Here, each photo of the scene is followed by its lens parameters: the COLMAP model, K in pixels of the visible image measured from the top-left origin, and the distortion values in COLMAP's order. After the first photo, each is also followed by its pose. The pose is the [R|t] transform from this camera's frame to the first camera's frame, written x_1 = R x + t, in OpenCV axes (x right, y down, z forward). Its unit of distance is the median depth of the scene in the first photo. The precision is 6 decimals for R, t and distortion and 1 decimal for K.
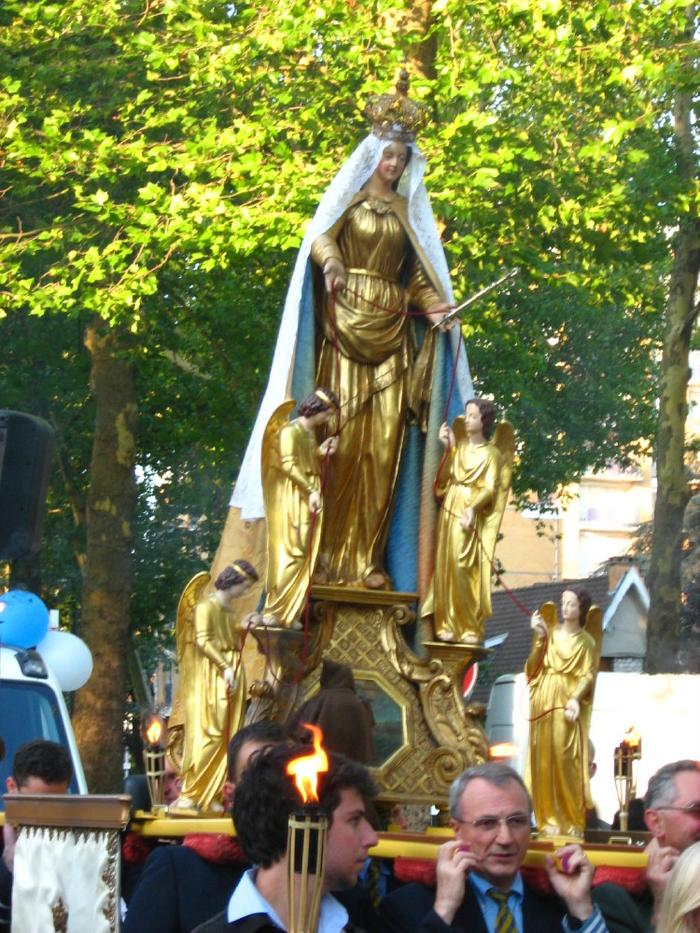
lens RADIAL K [[3380.2, 0, 349.5], [0, 3380.2, 468.6], [0, 0, 1]] dist [0.008989, 0.000000]
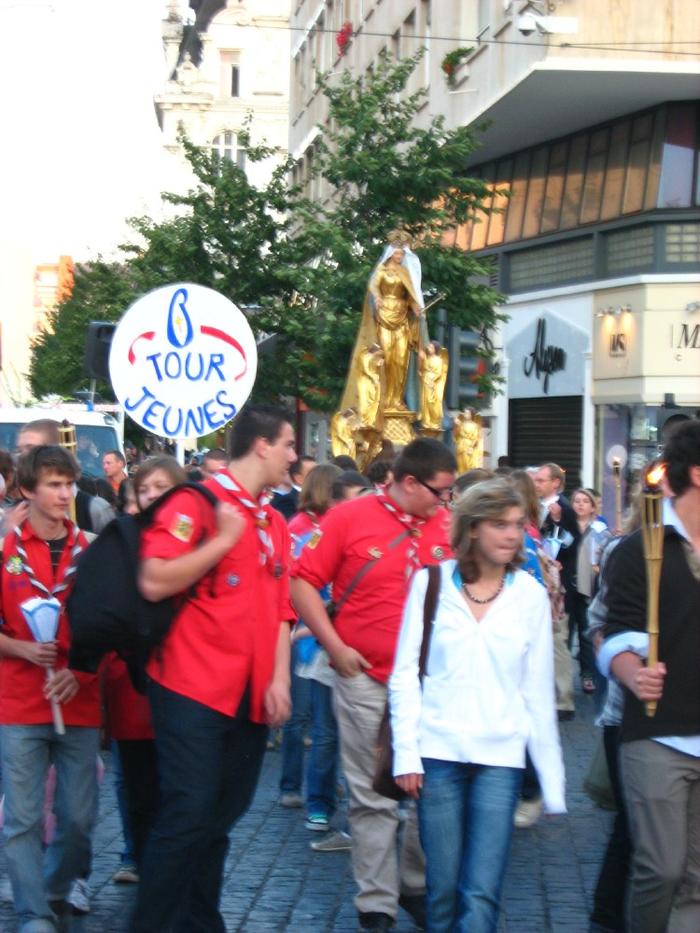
lens RADIAL K [[3380.2, 0, 350.0], [0, 3380.2, 466.5], [0, 0, 1]] dist [0.008989, 0.000000]
pose [[0.996696, -0.059718, -0.055051, 0.117819], [0.064617, 0.993663, 0.091975, -0.180493], [0.049210, -0.095229, 0.994238, -1.803079]]
